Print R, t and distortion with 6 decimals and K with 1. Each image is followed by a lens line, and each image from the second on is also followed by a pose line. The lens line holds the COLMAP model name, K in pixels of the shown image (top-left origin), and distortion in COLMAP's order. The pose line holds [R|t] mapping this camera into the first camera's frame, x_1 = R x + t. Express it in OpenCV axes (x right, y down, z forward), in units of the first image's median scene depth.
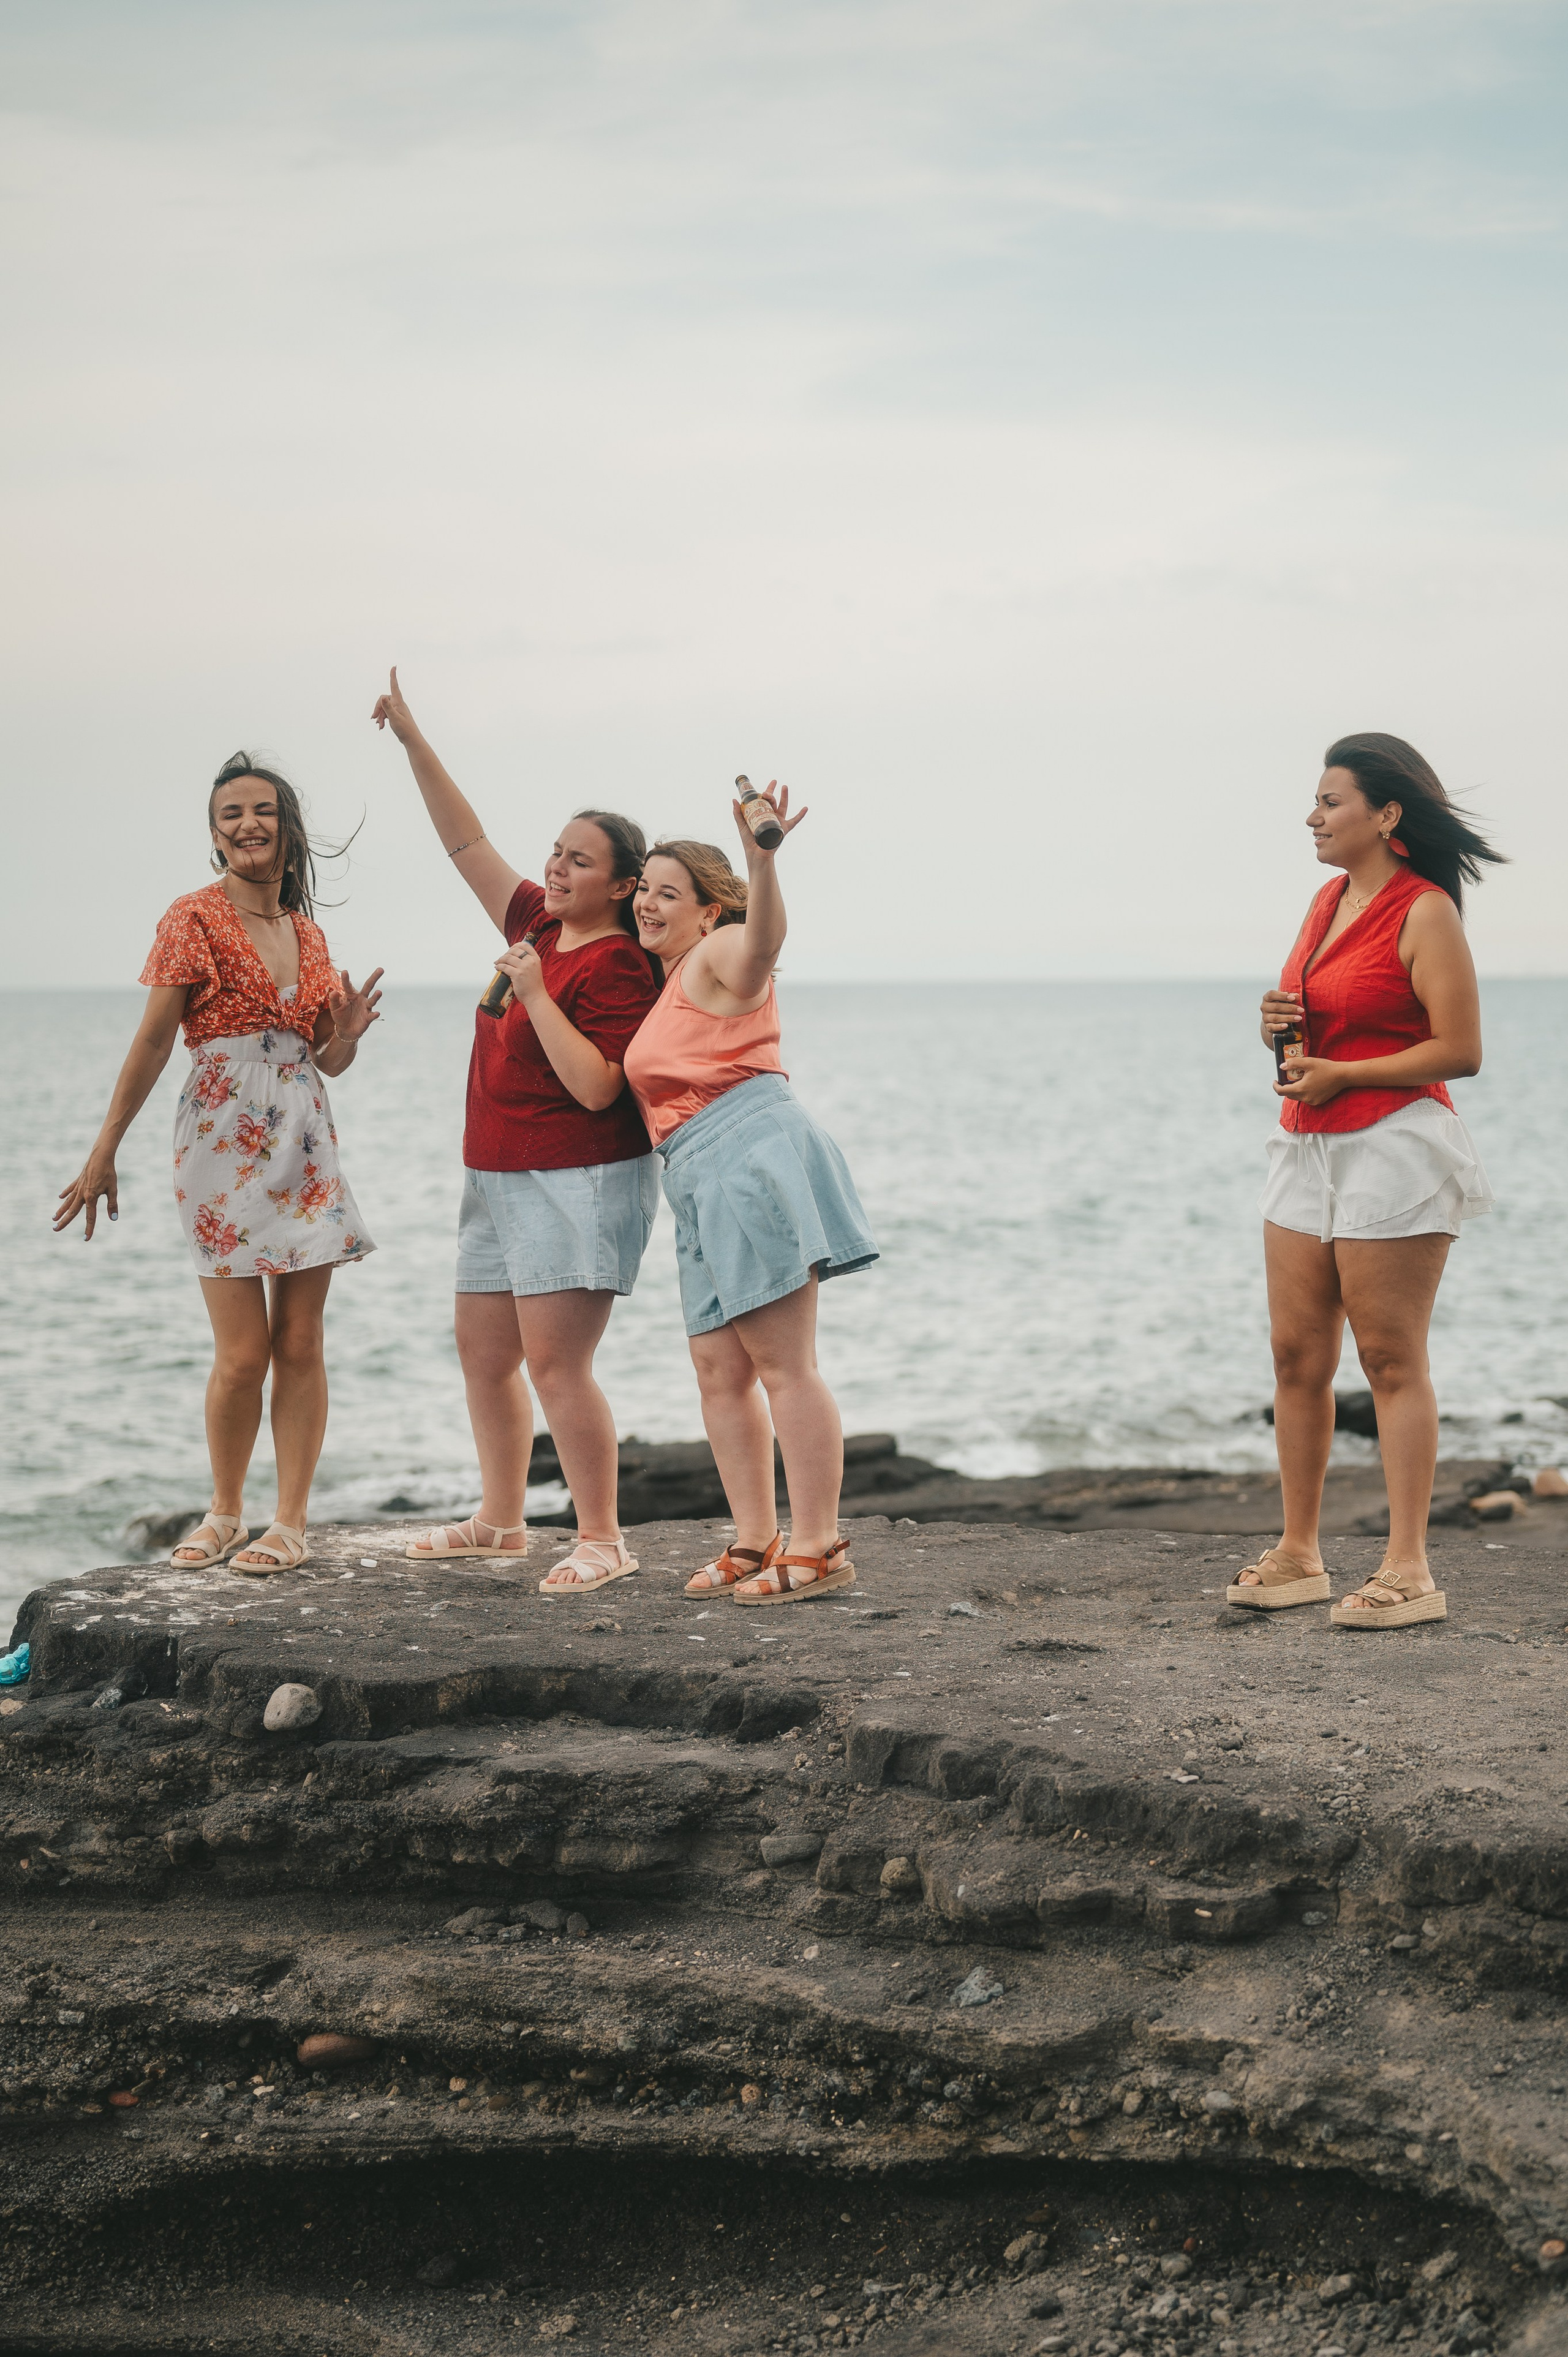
lens RADIAL K [[3988.4, 0, 896.1], [0, 3988.4, 1308.8], [0, 0, 1]] dist [0.004803, 0.000000]
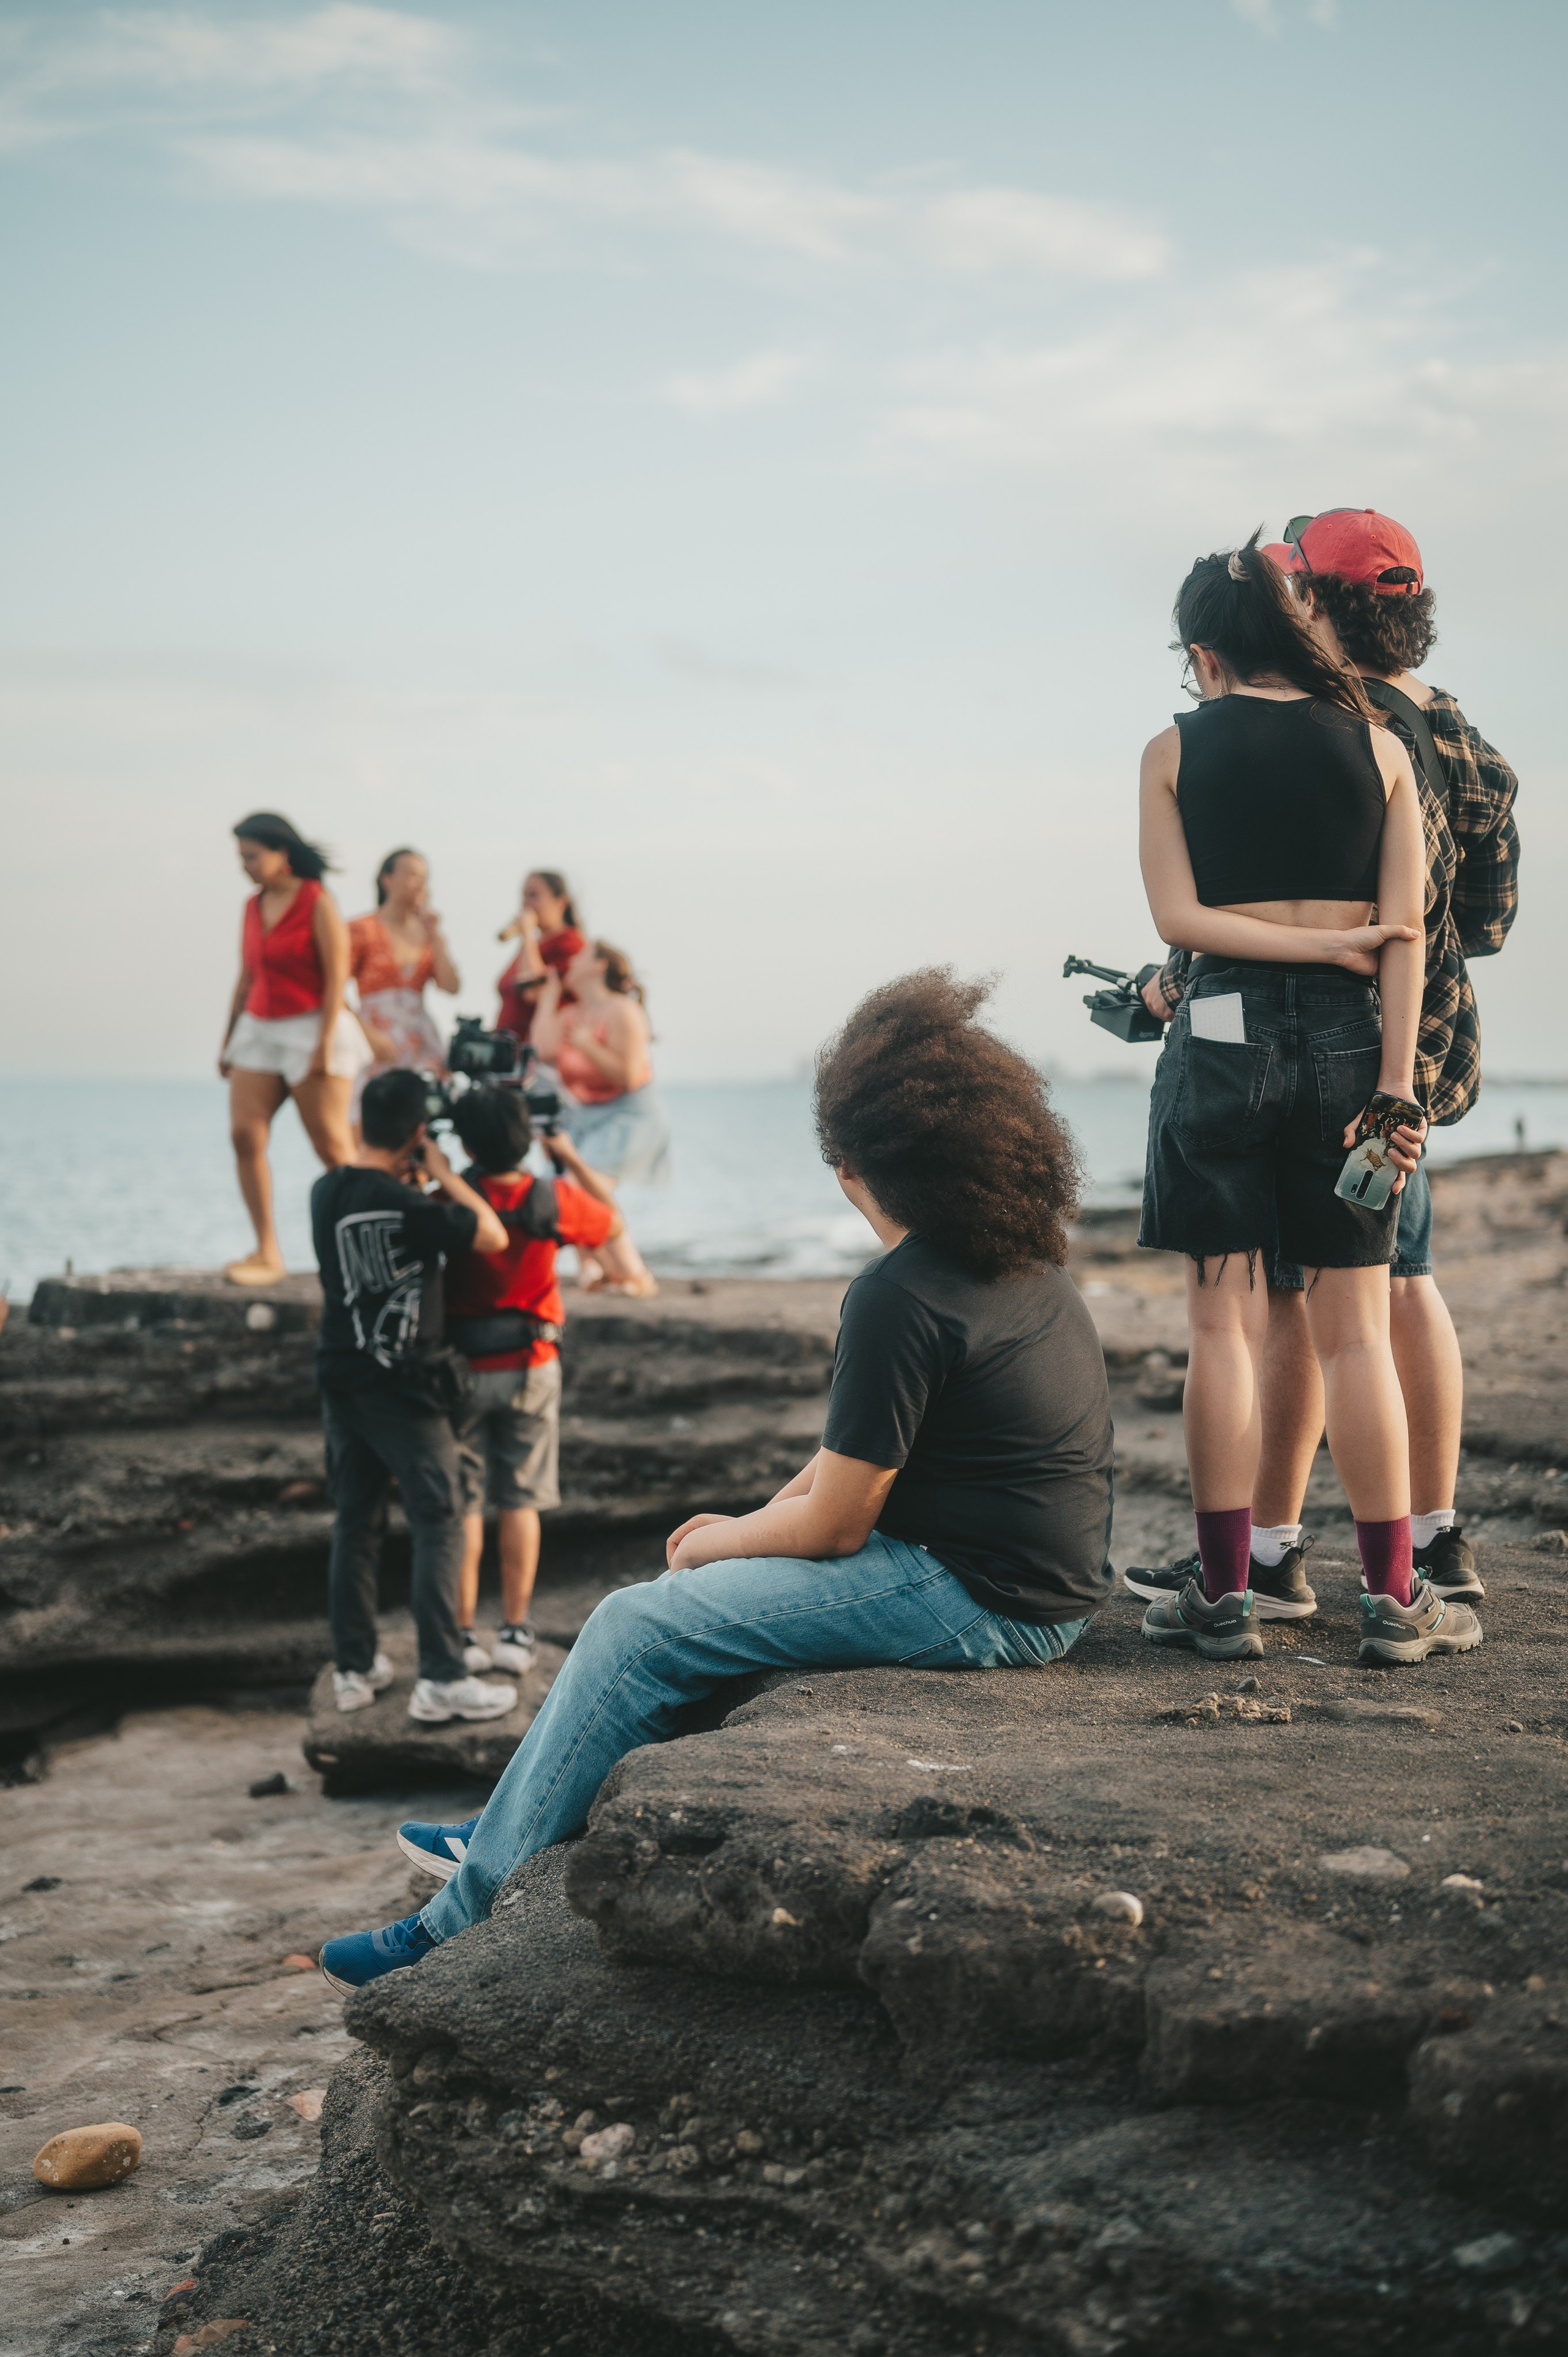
lens RADIAL K [[3443.0, 0, 776.5], [0, 3443.0, 1177.6], [0, 0, 1]] dist [0.000843, 0.000000]
pose [[0.946930, 0.006821, 0.321369, -0.472443], [0.010484, 0.998588, -0.052086, 0.128587], [-0.321270, 0.052691, 0.945521, -0.651439]]
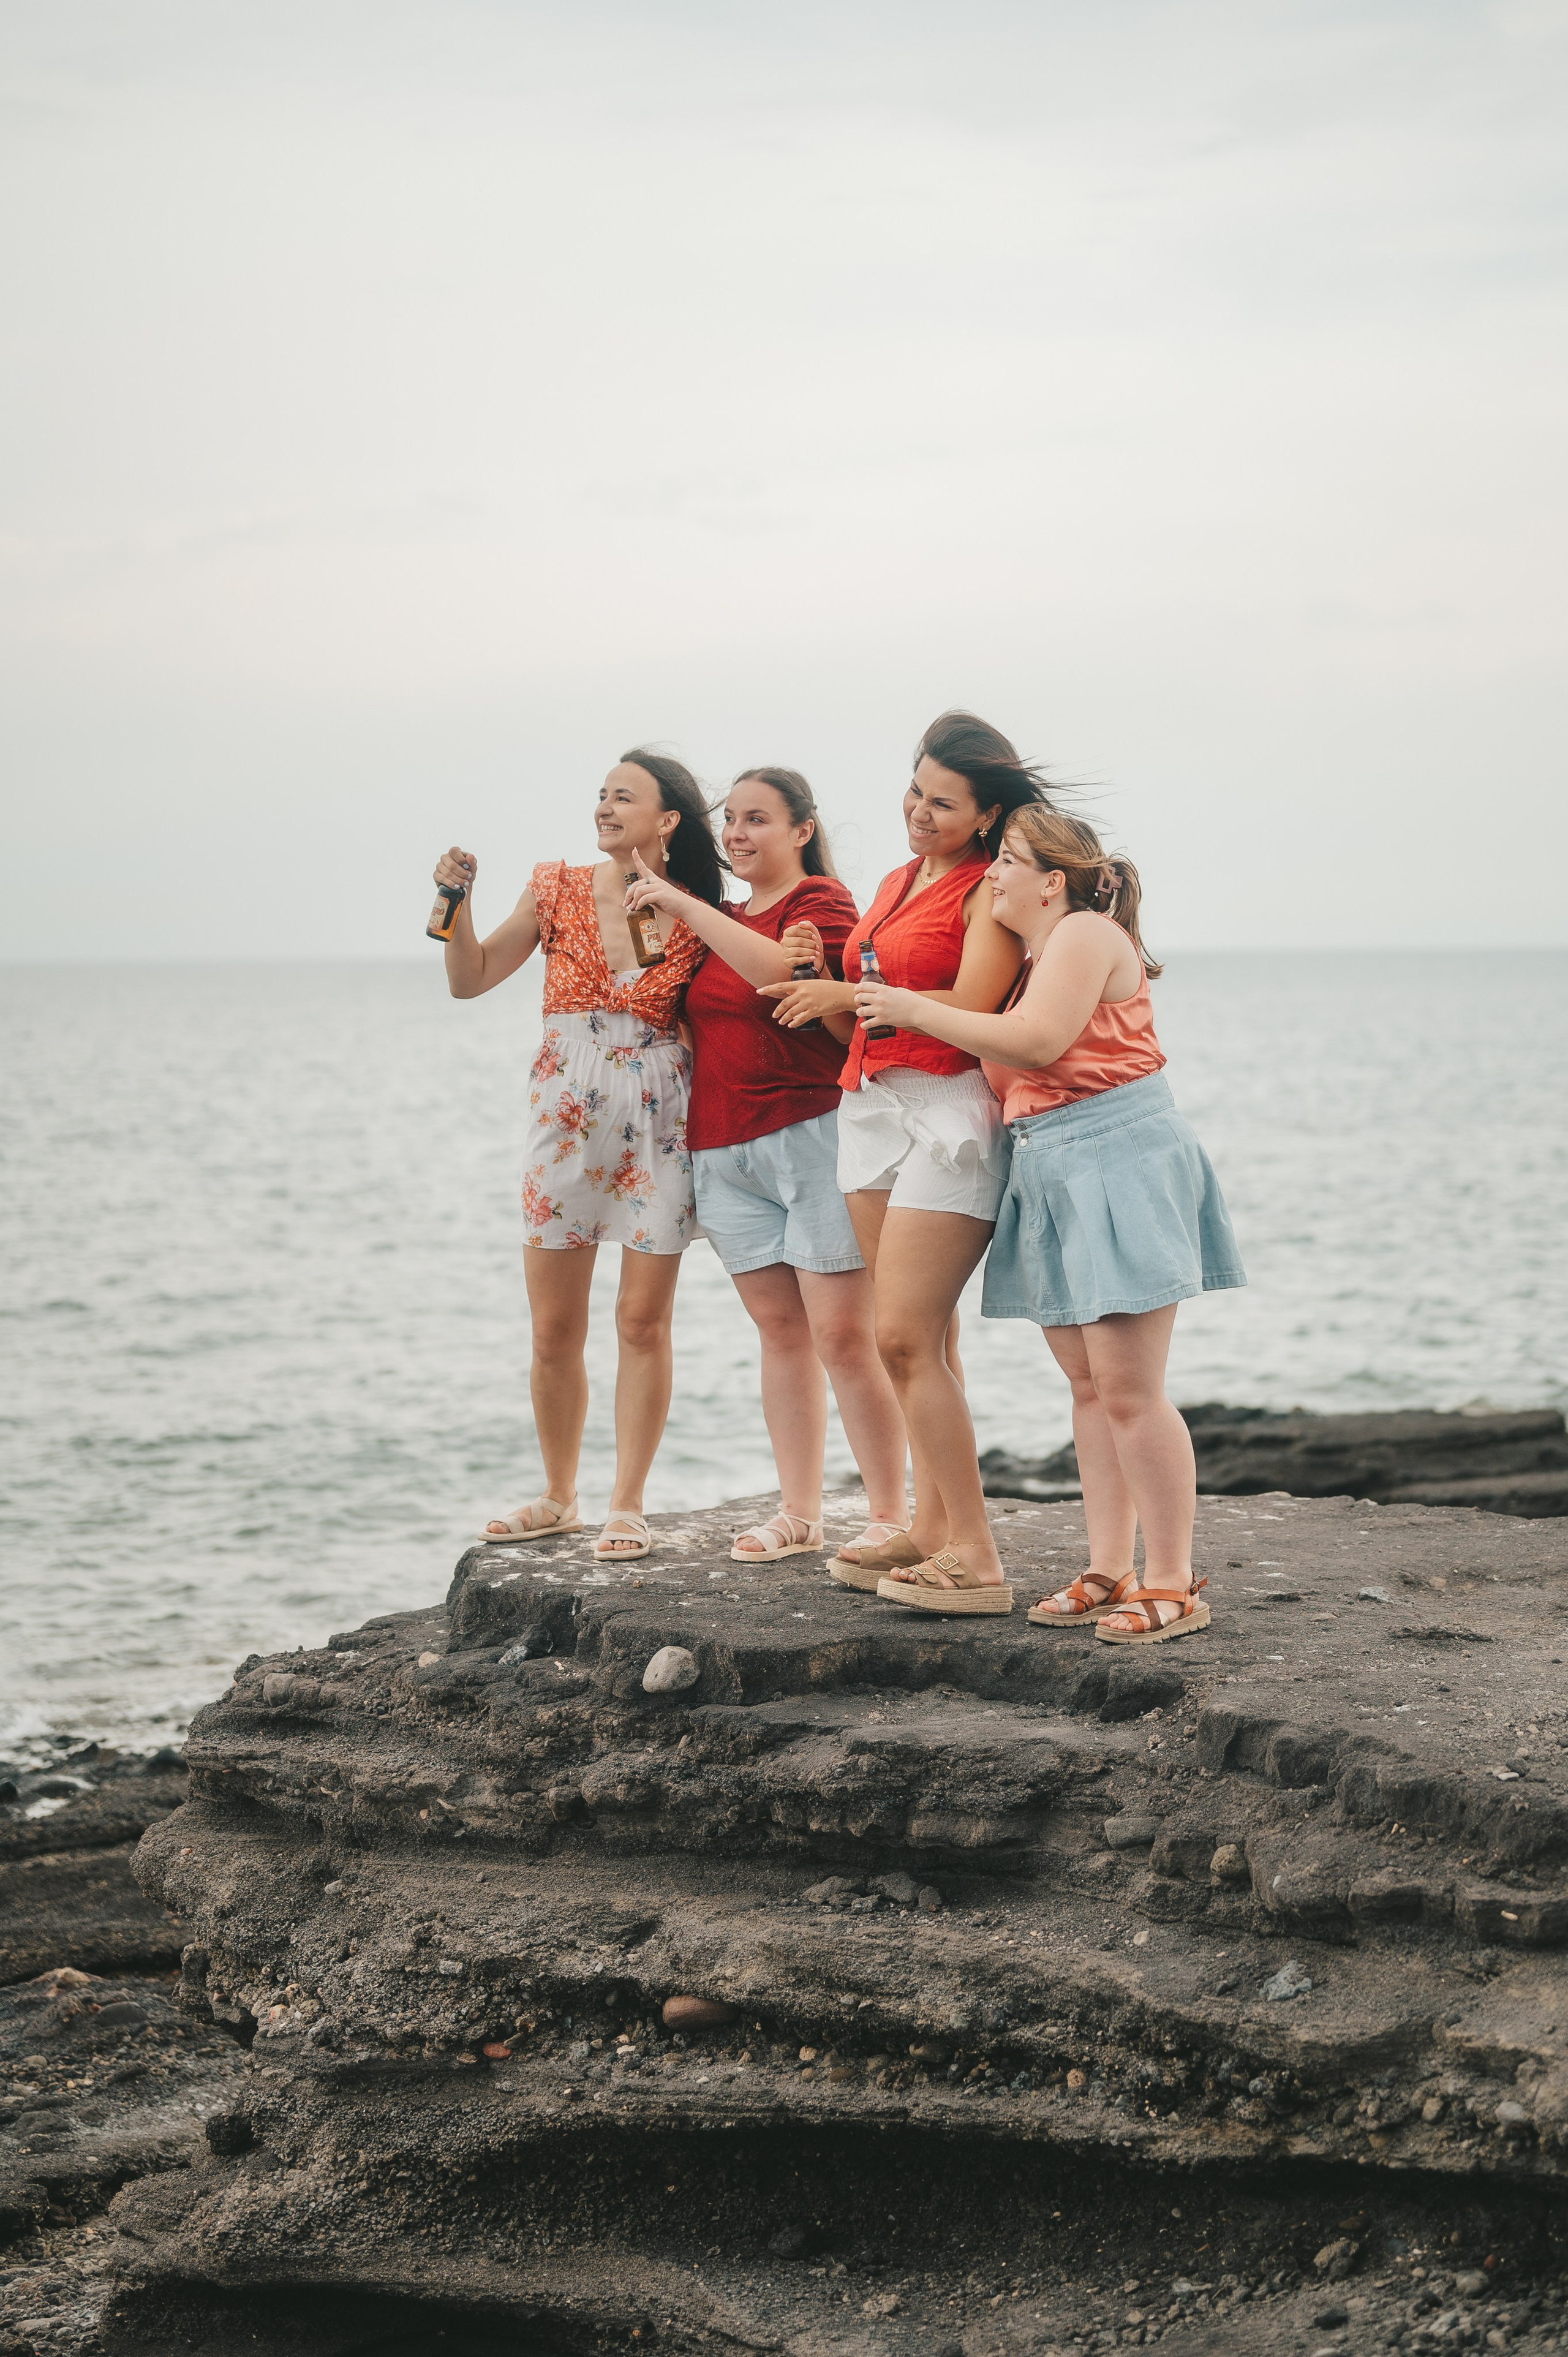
lens RADIAL K [[3988.4, 0, 878.6], [0, 3988.4, 978.8], [0, 0, 1]] dist [0.004803, 0.000000]
pose [[0.980057, 0.000619, -0.198717, 0.110505], [-0.015327, 0.997252, -0.072487, -0.003585], [0.198126, 0.074087, 0.977373, -0.000877]]
